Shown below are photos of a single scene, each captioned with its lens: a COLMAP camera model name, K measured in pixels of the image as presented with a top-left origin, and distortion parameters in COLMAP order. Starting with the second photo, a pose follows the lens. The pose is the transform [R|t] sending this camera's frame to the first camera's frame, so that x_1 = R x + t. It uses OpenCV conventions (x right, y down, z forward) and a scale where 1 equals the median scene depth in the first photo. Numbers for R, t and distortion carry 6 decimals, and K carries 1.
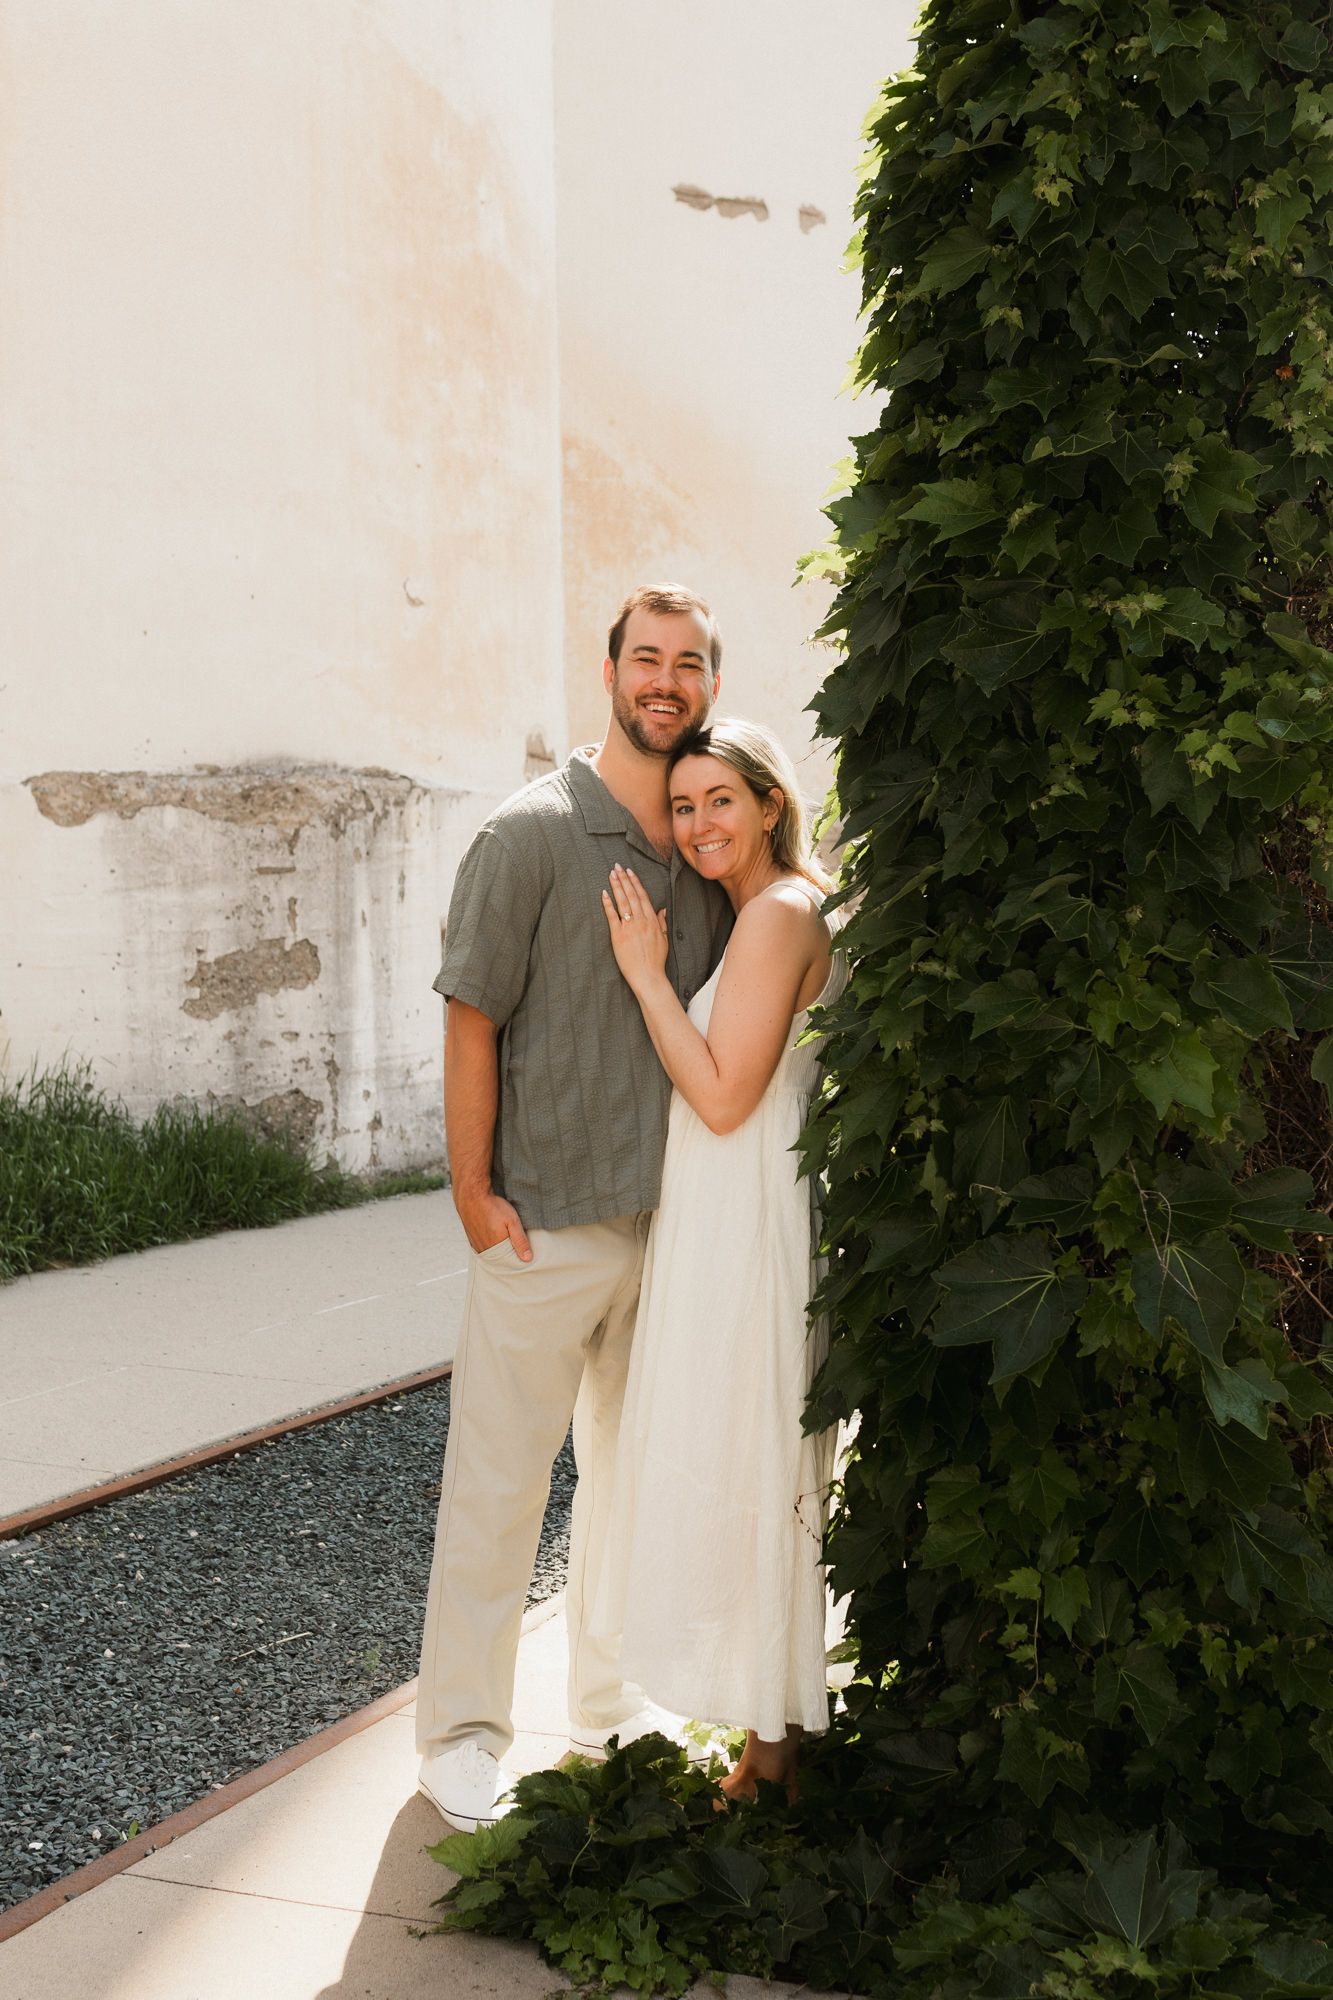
lens RADIAL K [[2567.0, 0, 666.3], [0, 2567.0, 1071.8], [0, 0, 1]] dist [-0.017999, -0.000427]
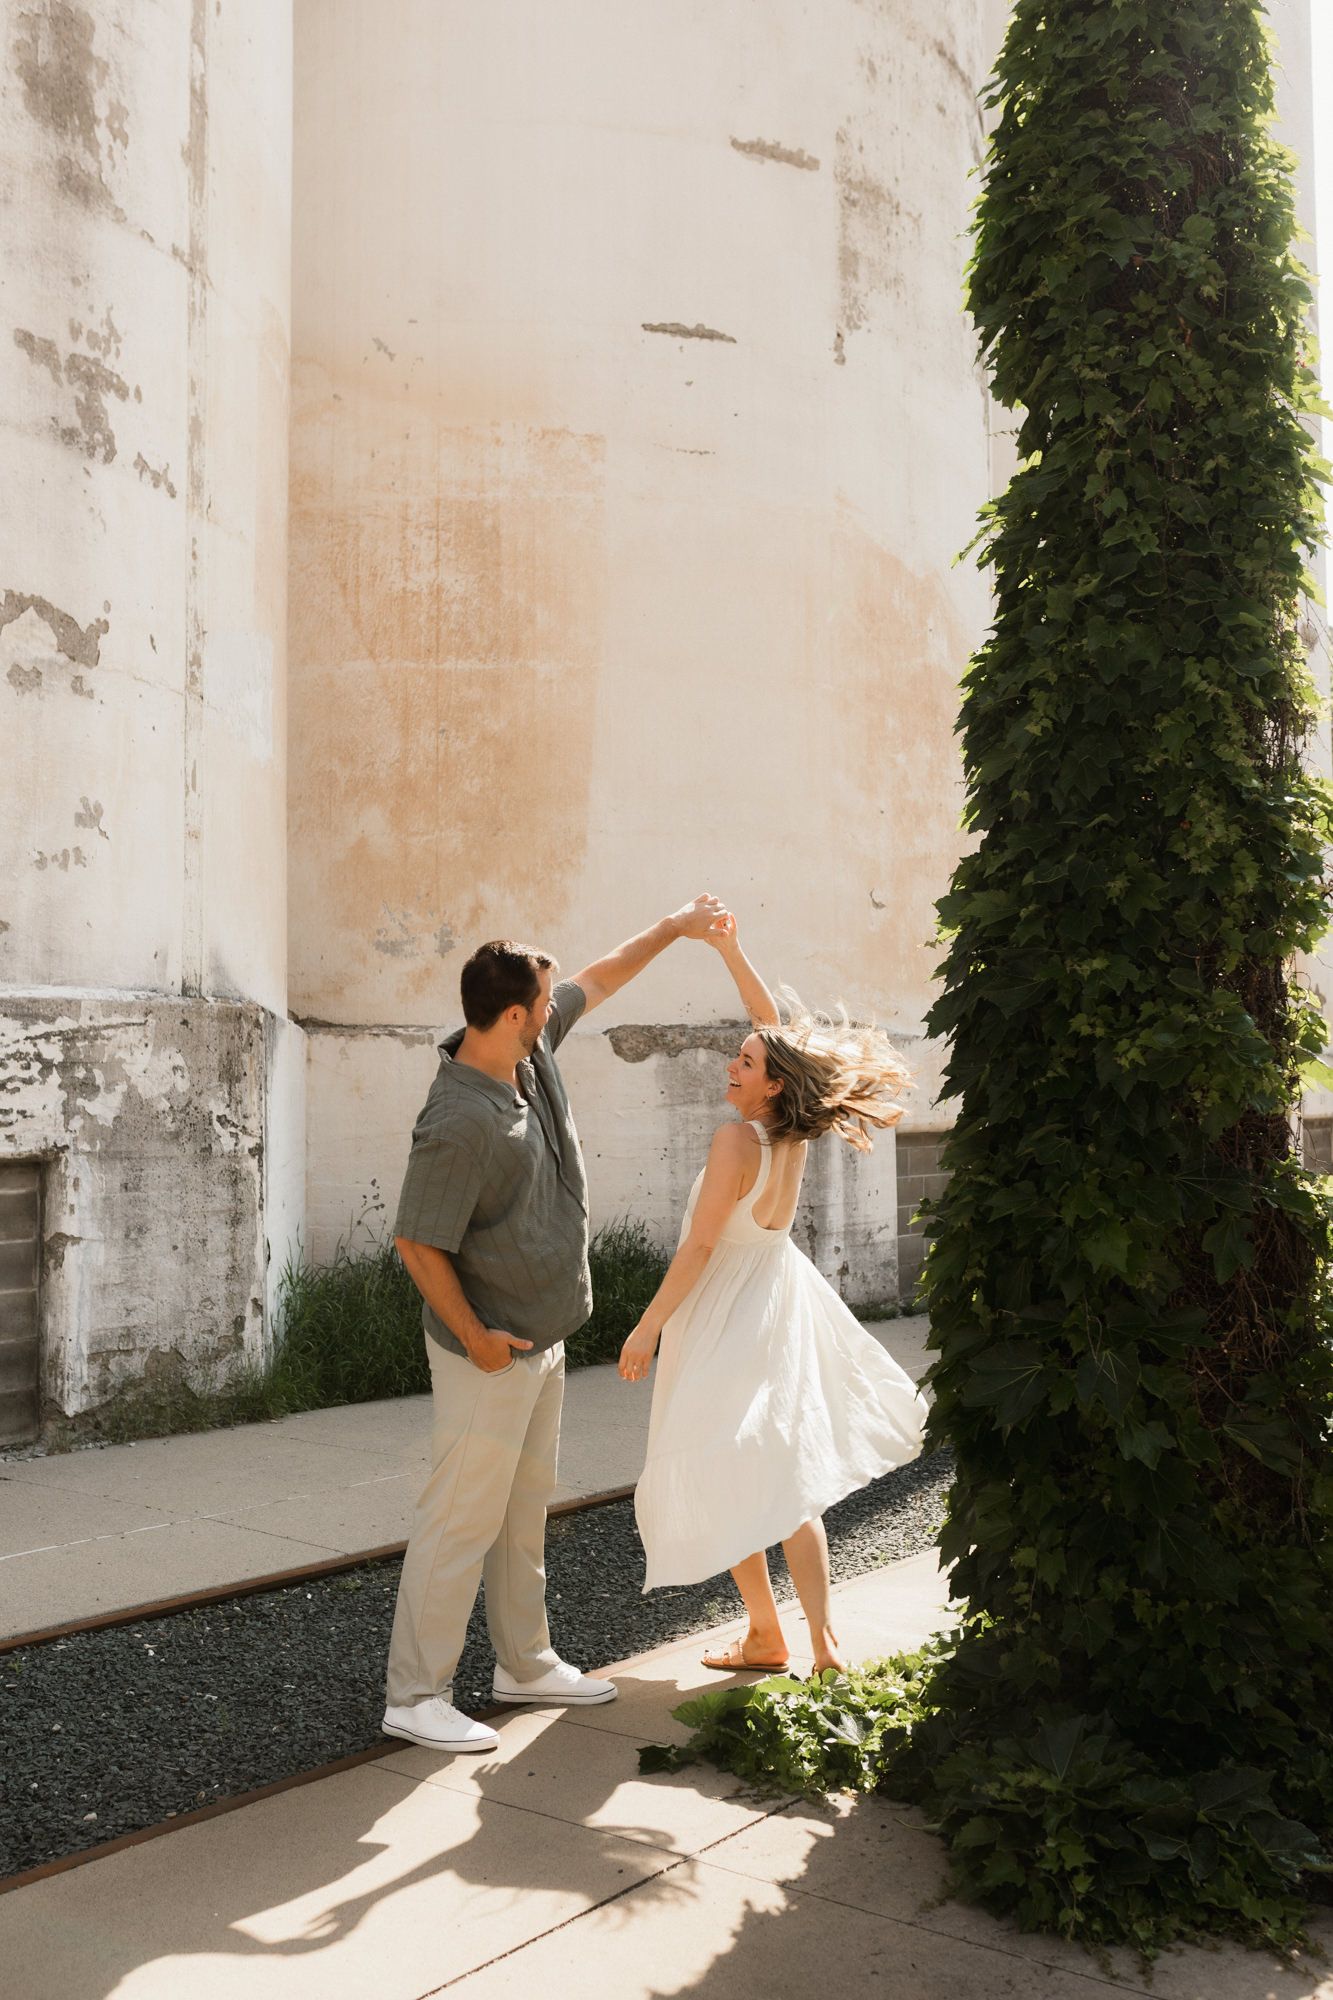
lens RADIAL K [[1949.1, 0, 697.5], [0, 1949.1, 1020.2], [0, 0, 1]] dist [-0.032821, 0.069314]
pose [[0.972956, -0.003127, -0.230970, 0.222109], [-0.022048, 0.994086, -0.106335, -0.004322], [0.229937, 0.108552, 0.967133, -0.284498]]
